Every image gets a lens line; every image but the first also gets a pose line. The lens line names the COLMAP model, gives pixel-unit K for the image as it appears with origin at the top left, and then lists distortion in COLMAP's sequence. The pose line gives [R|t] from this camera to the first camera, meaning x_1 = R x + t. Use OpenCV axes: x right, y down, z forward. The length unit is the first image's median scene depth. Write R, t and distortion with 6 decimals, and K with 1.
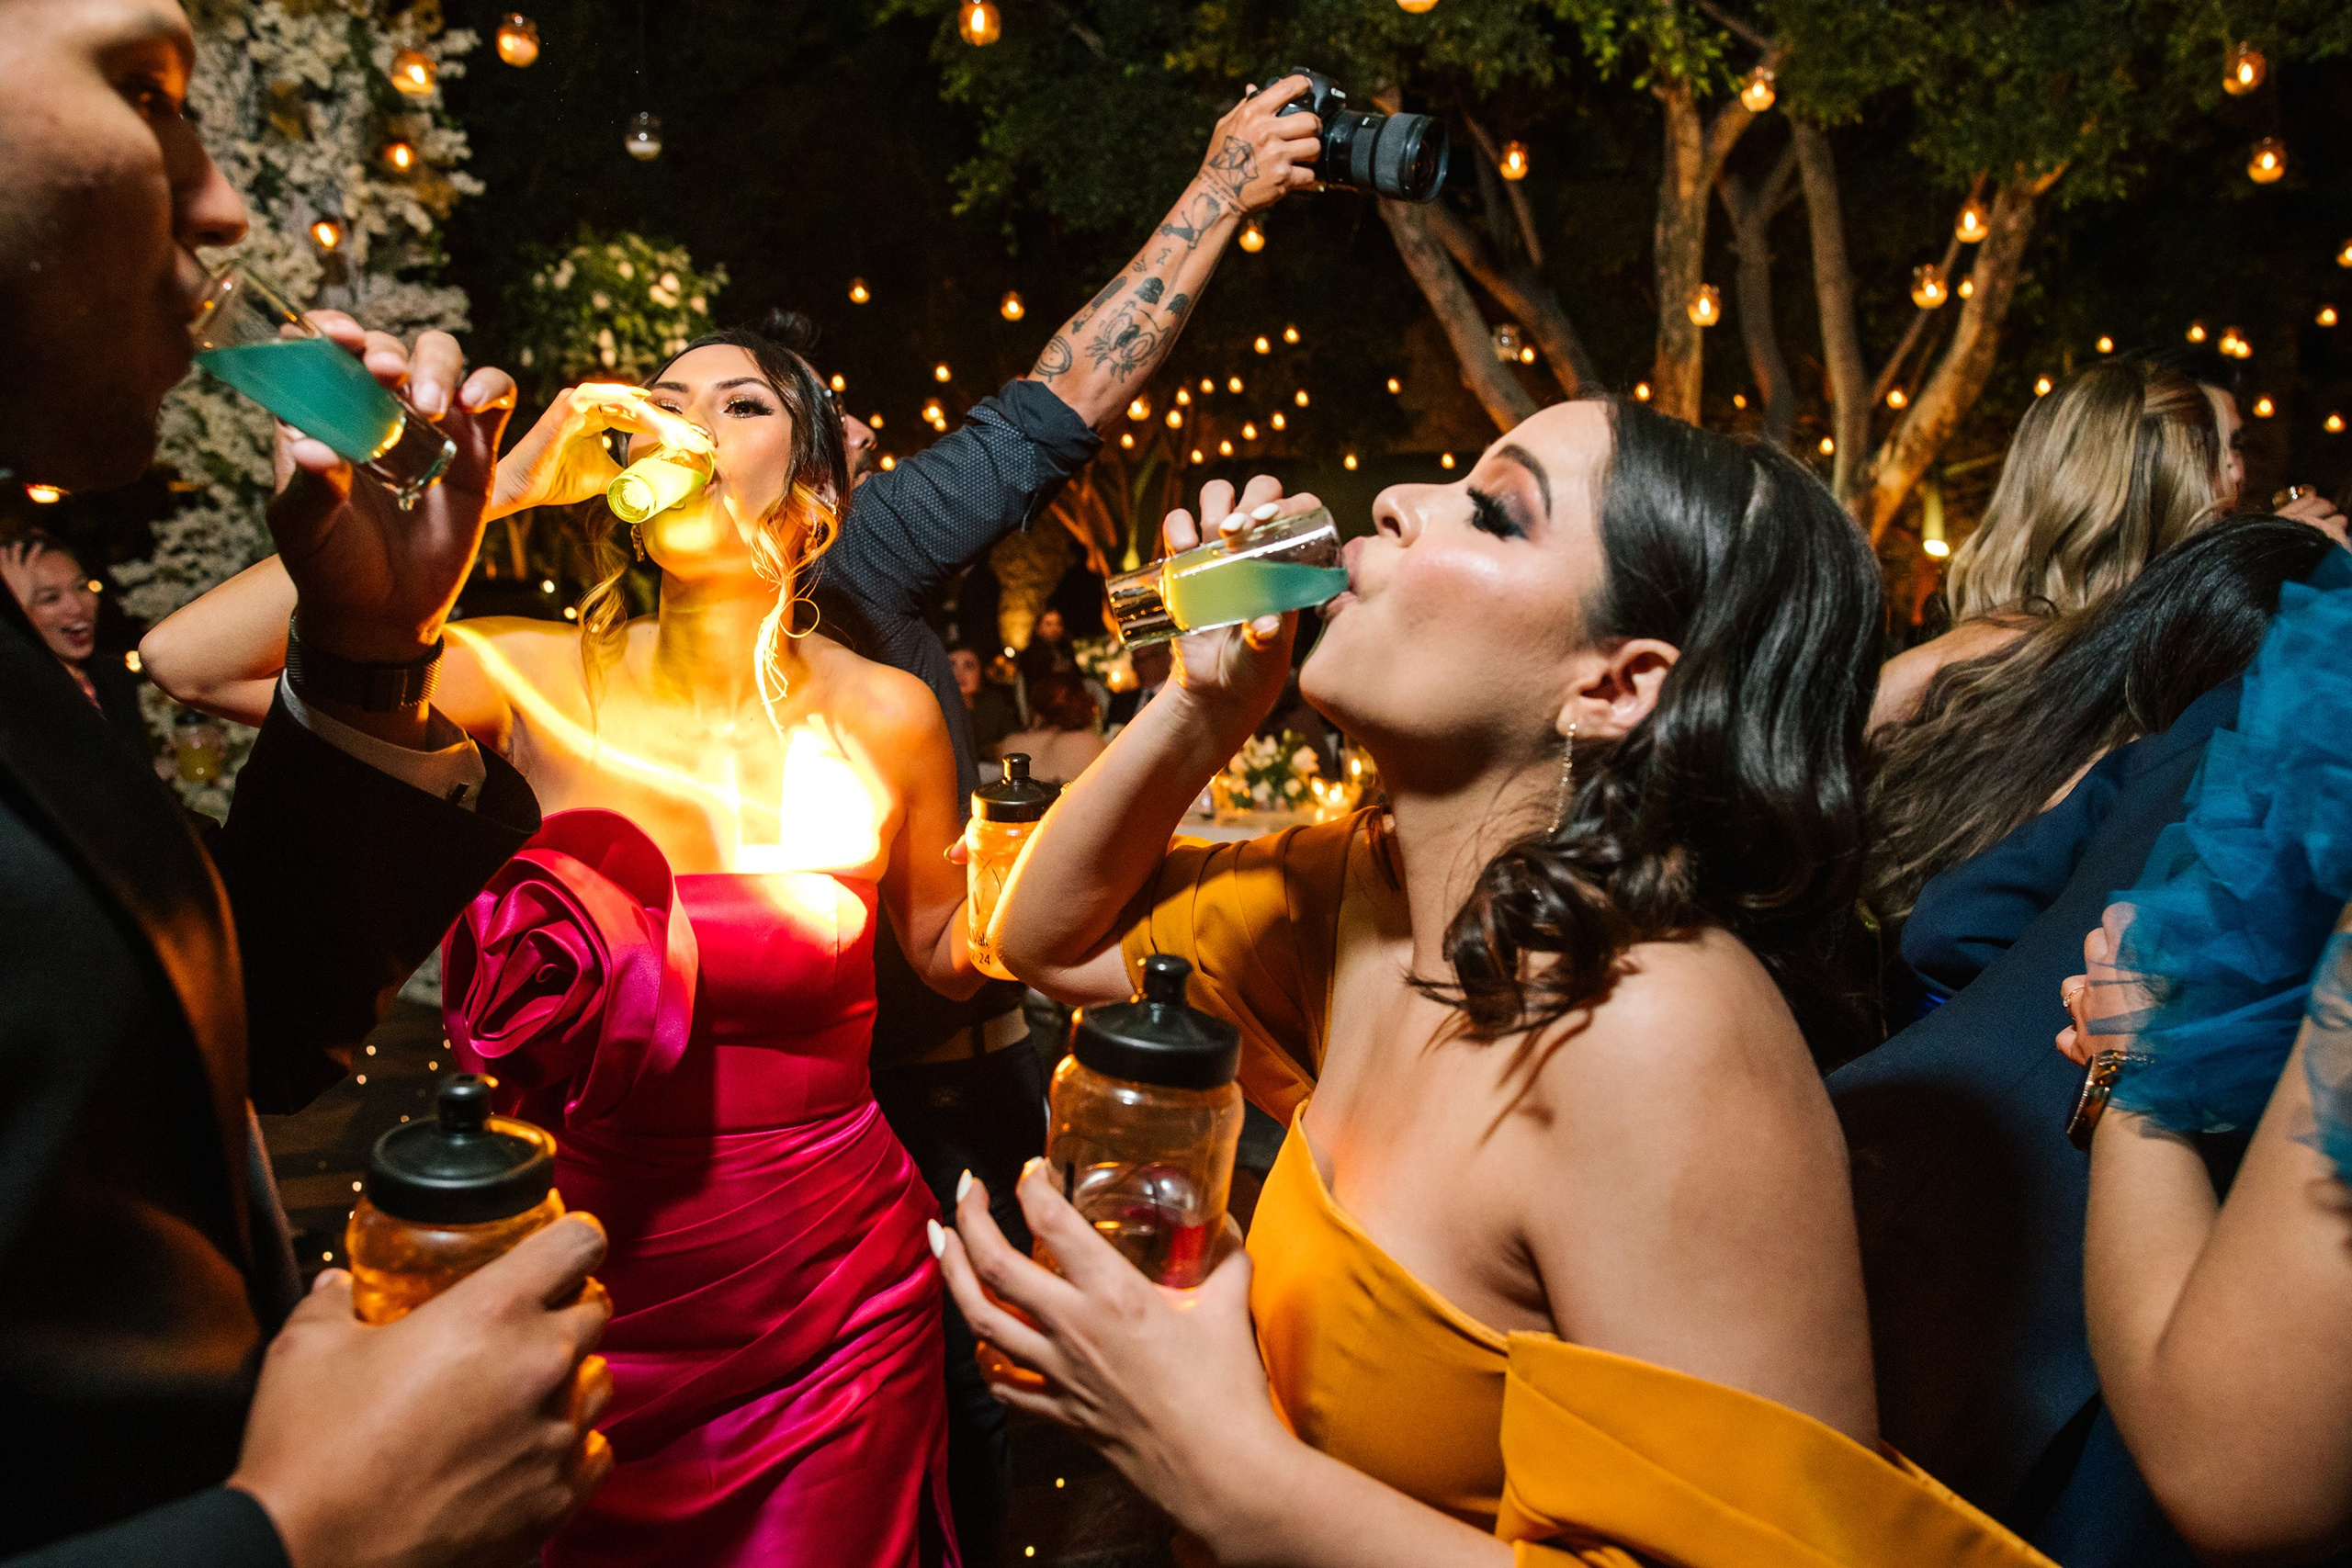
lens RADIAL K [[1612.1, 0, 1172.4], [0, 1612.1, 792.3], [0, 0, 1]] dist [-0.065343, 0.024858]
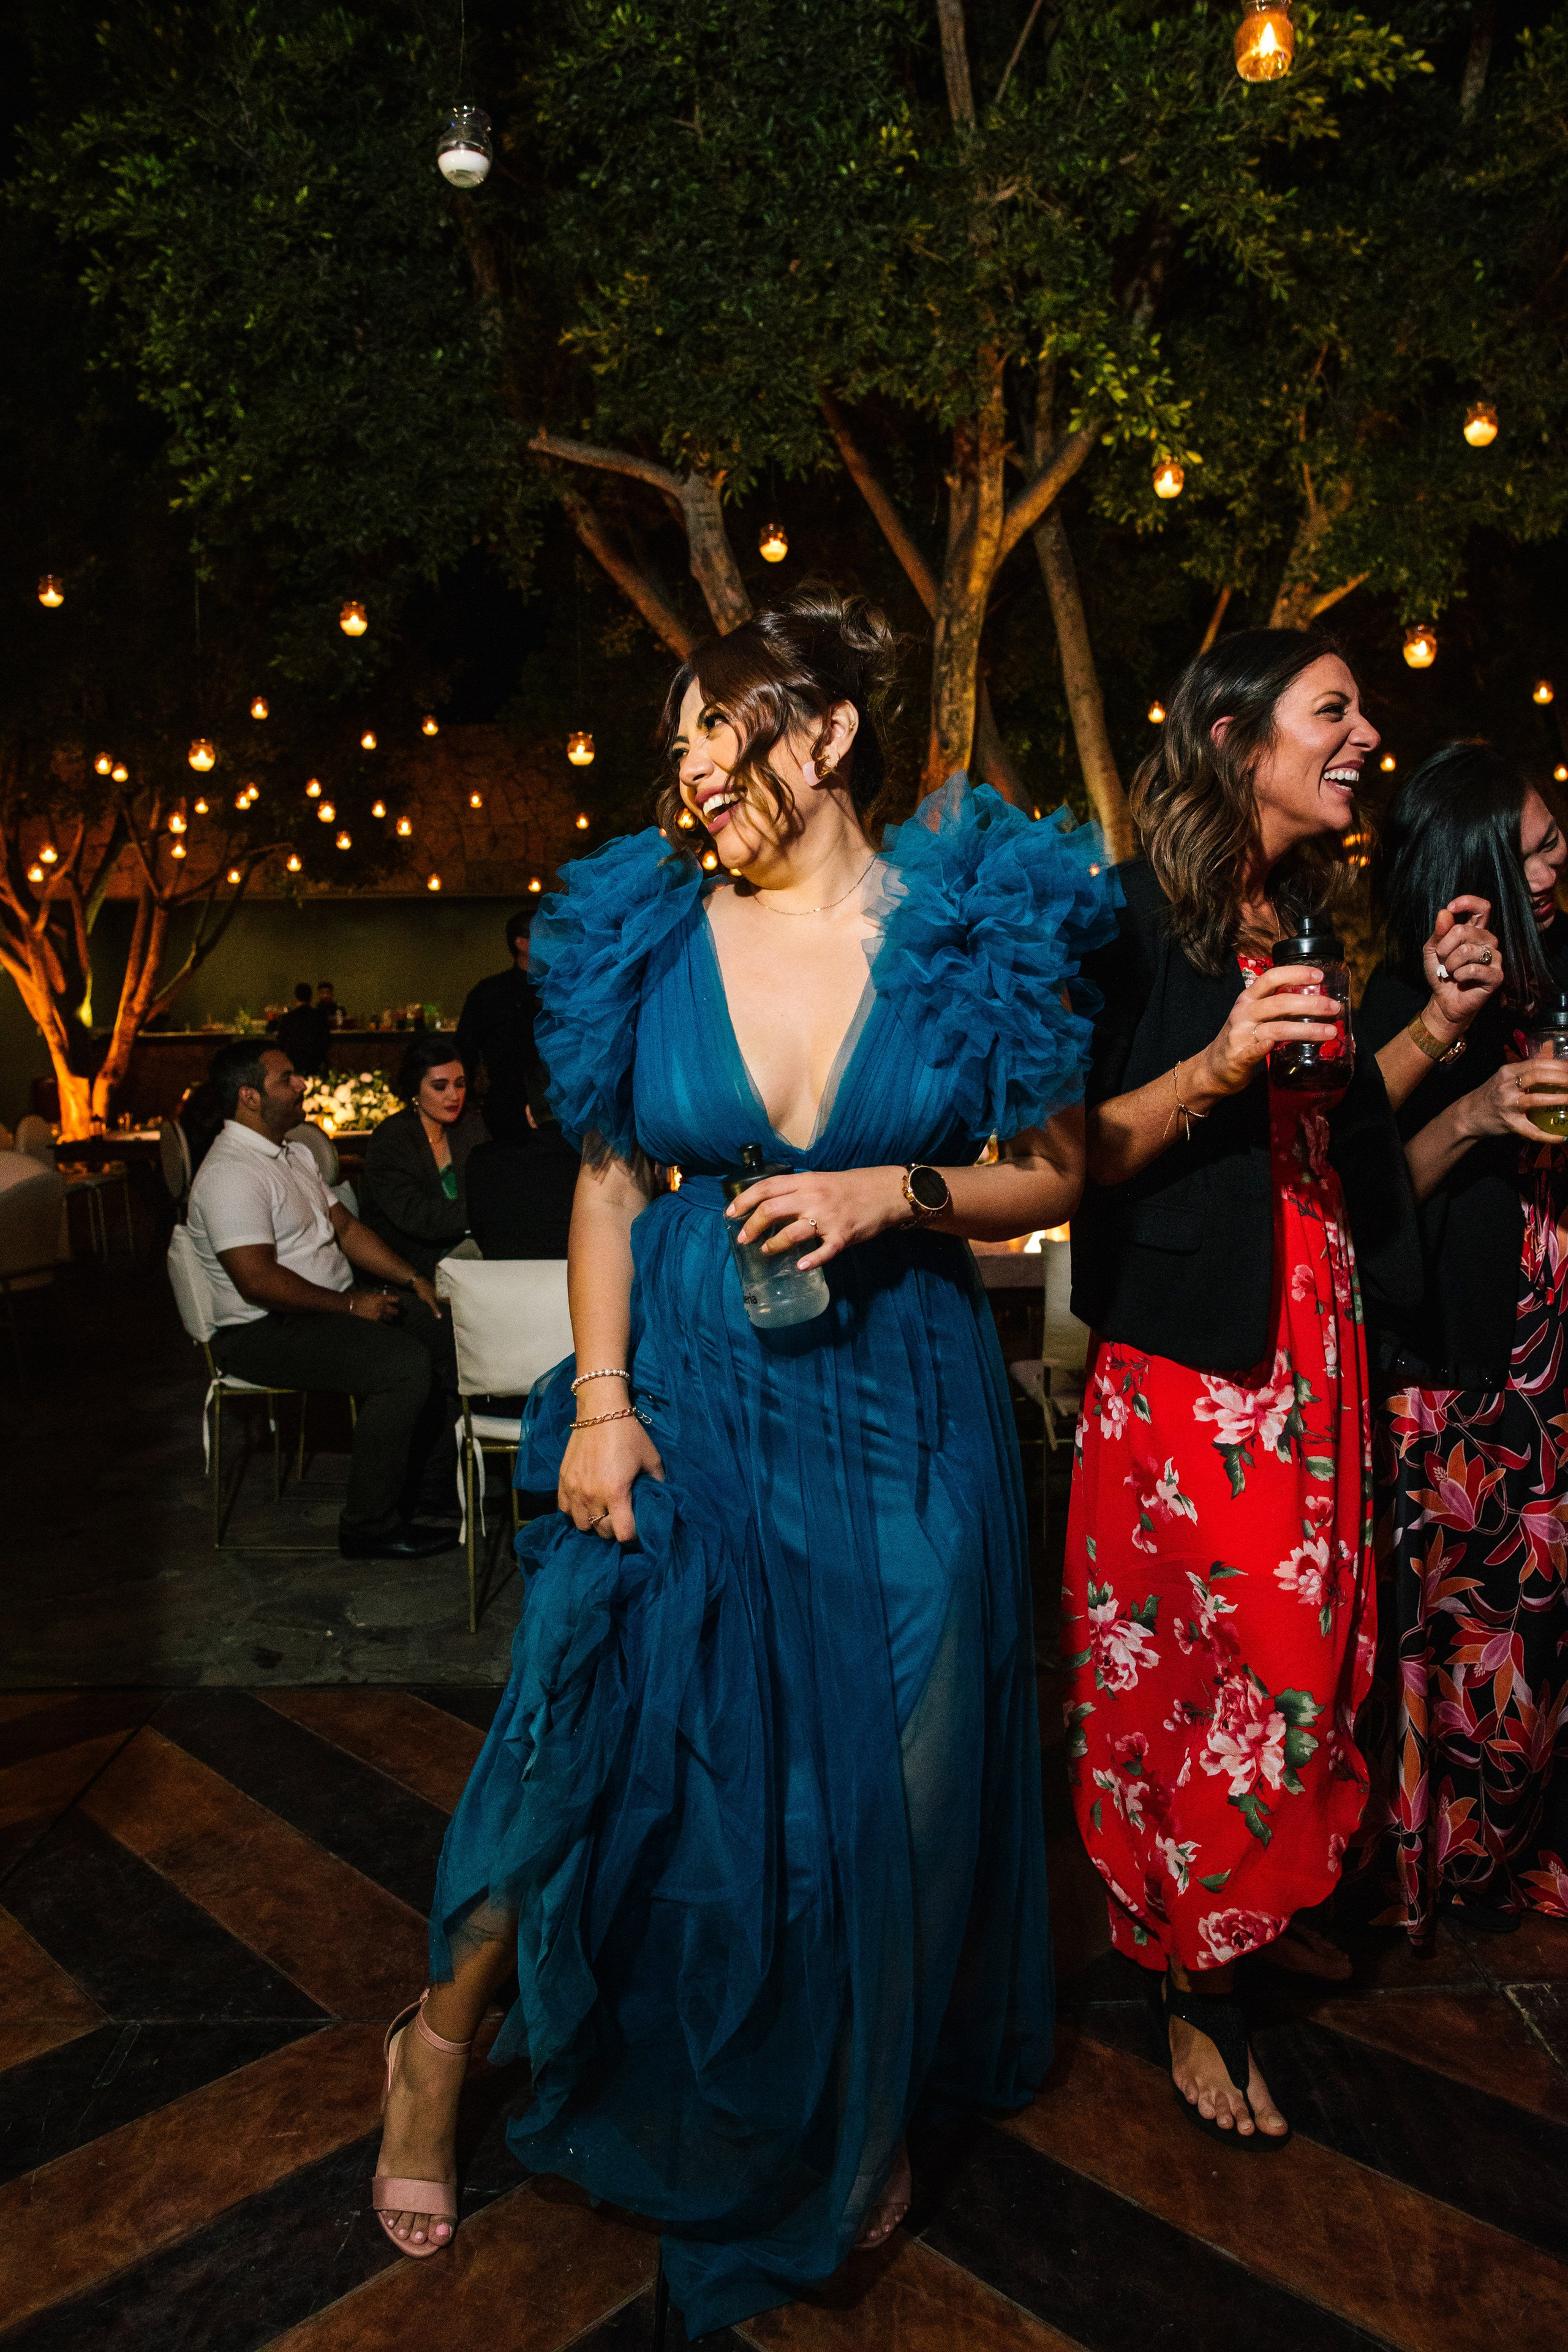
lens RADIAL K [[1612.3, 0, 784.0], [0, 1612.3, 1176.0], [0, 0, 1]] dist [-0.065343, 0.024858]
pose [[0.863307, -0.061362, 0.500935, -0.286051], [0.089058, 0.995527, -0.031535, -0.000595], [-0.496760, 0.071837, 0.864910, 0.240824]]
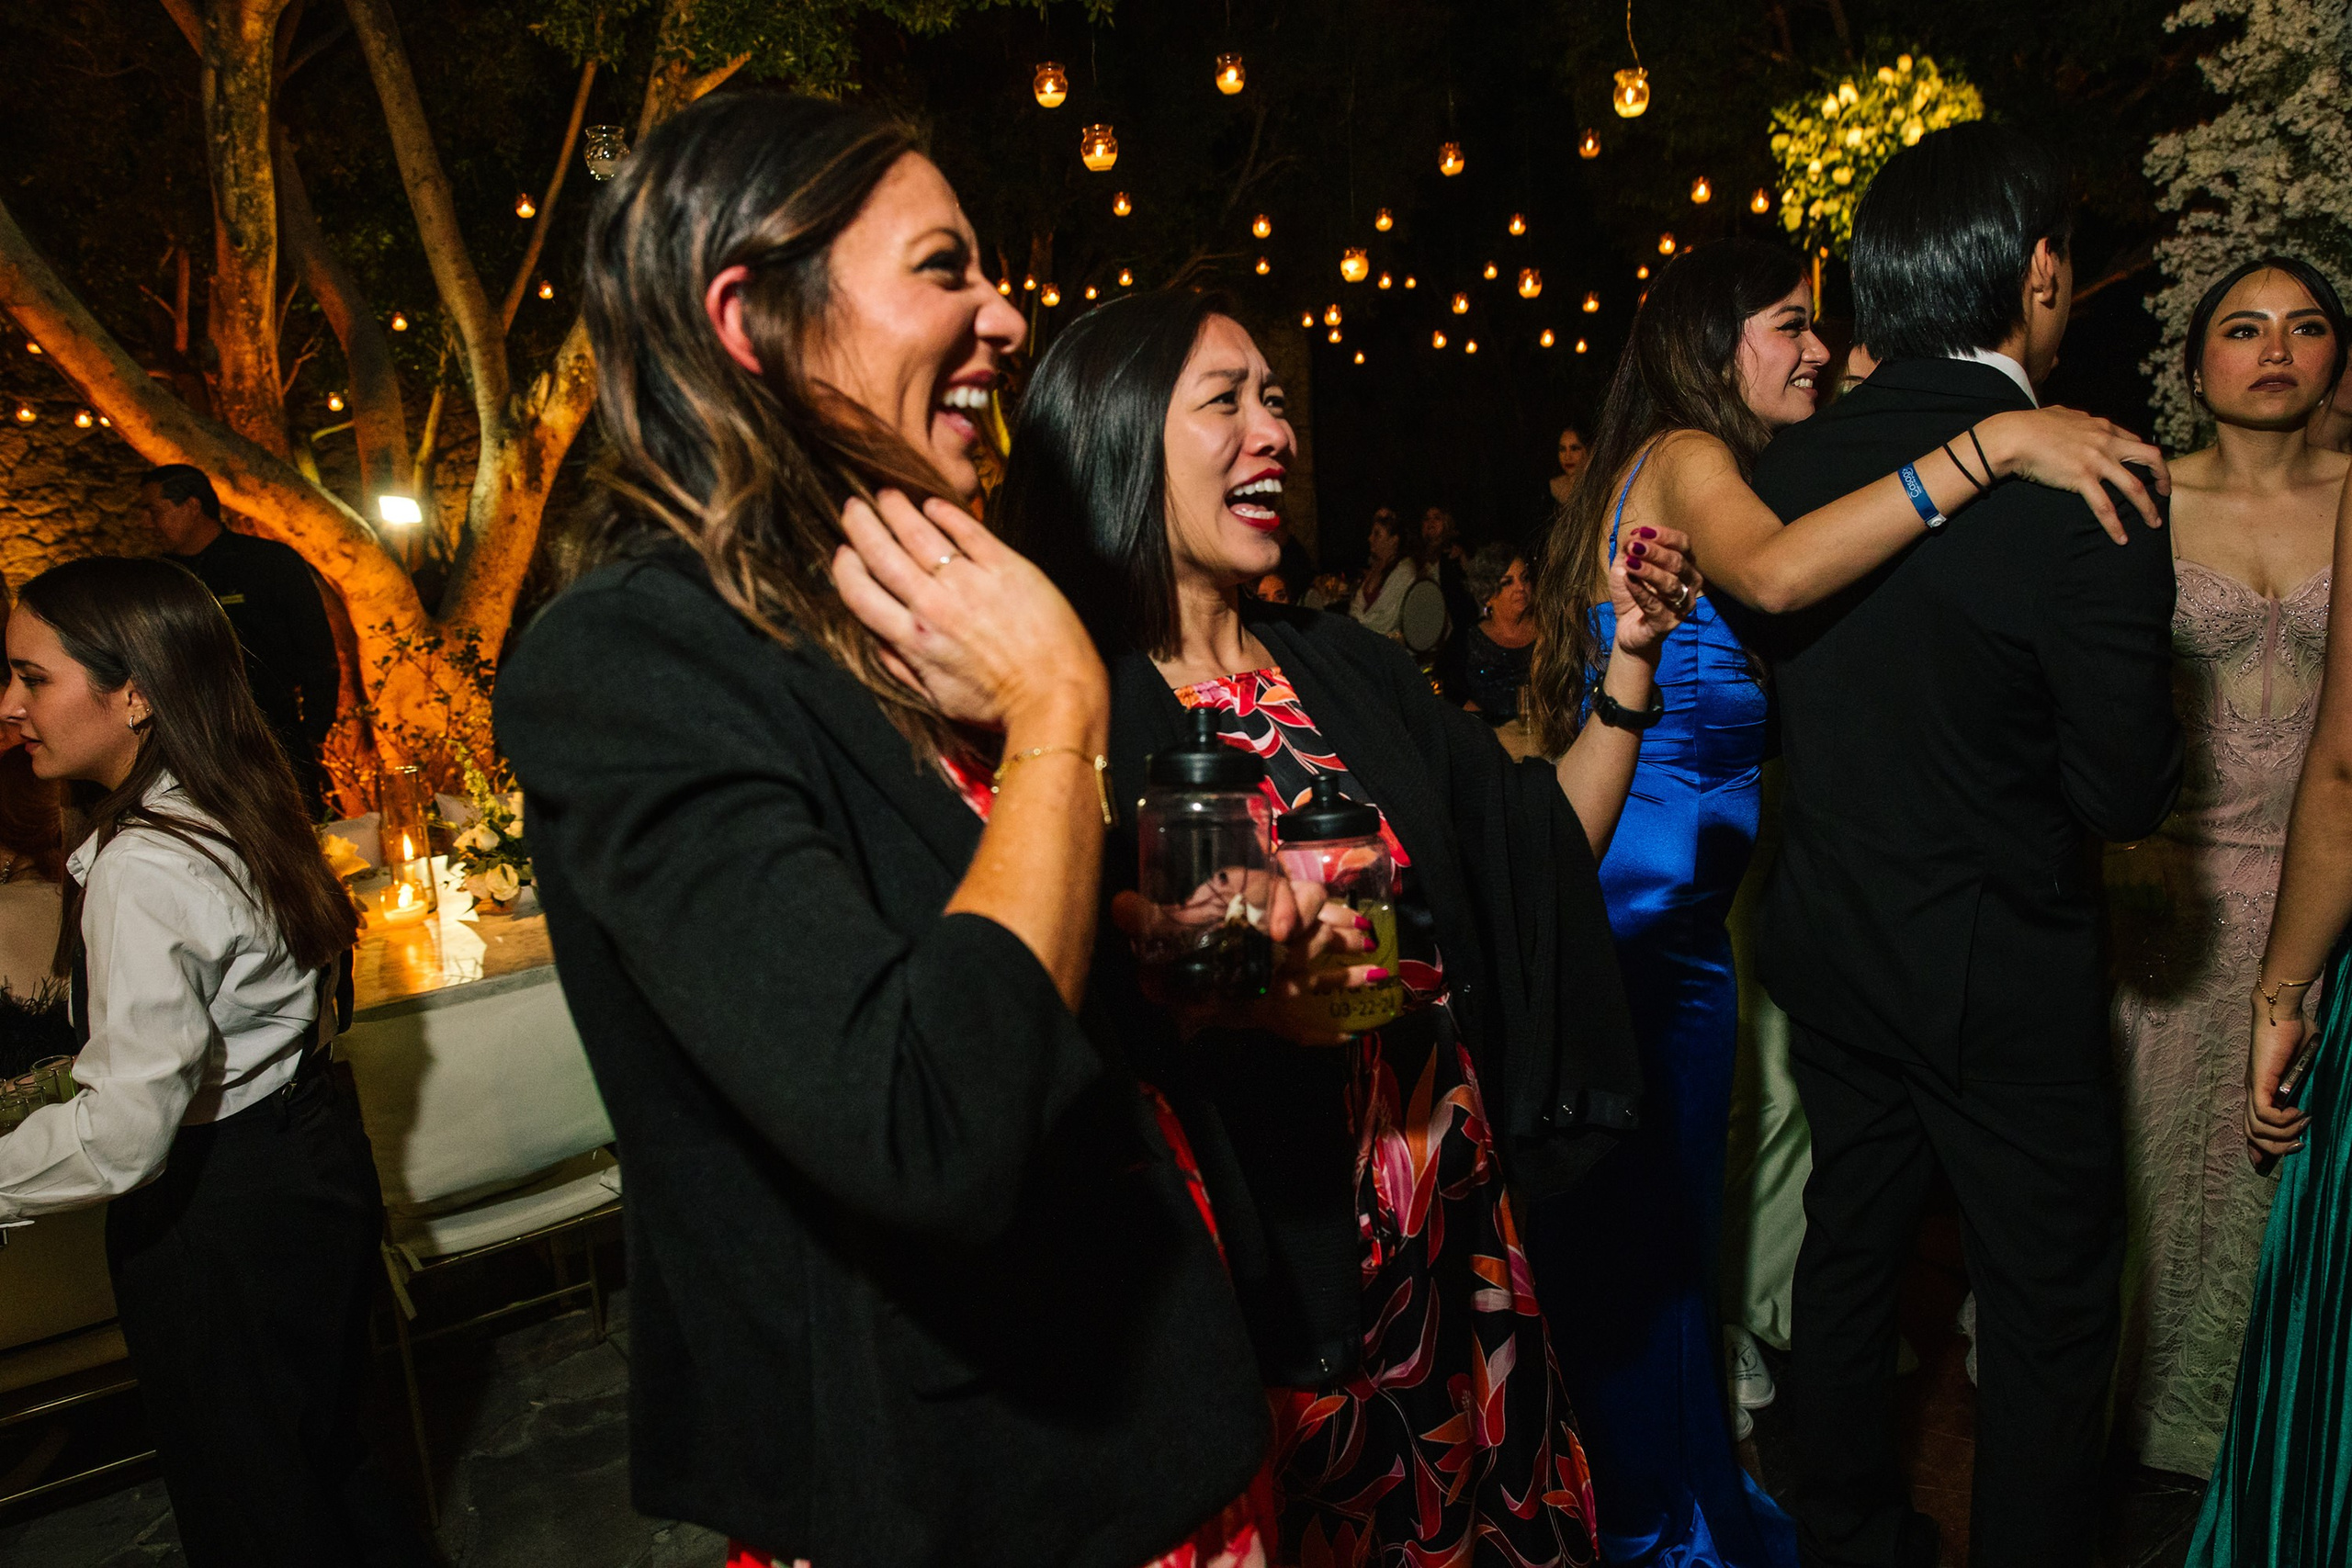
lens RADIAL K [[1612.1, 0, 1172.4], [0, 1612.1, 792.3], [0, 0, 1]] dist [-0.065343, 0.024858]
pose [[0.458893, -0.187667, 0.868446, -0.180352], [0.184882, 0.976212, 0.113262, -0.034288], [-0.869043, 0.108584, 0.482674, 0.310825]]
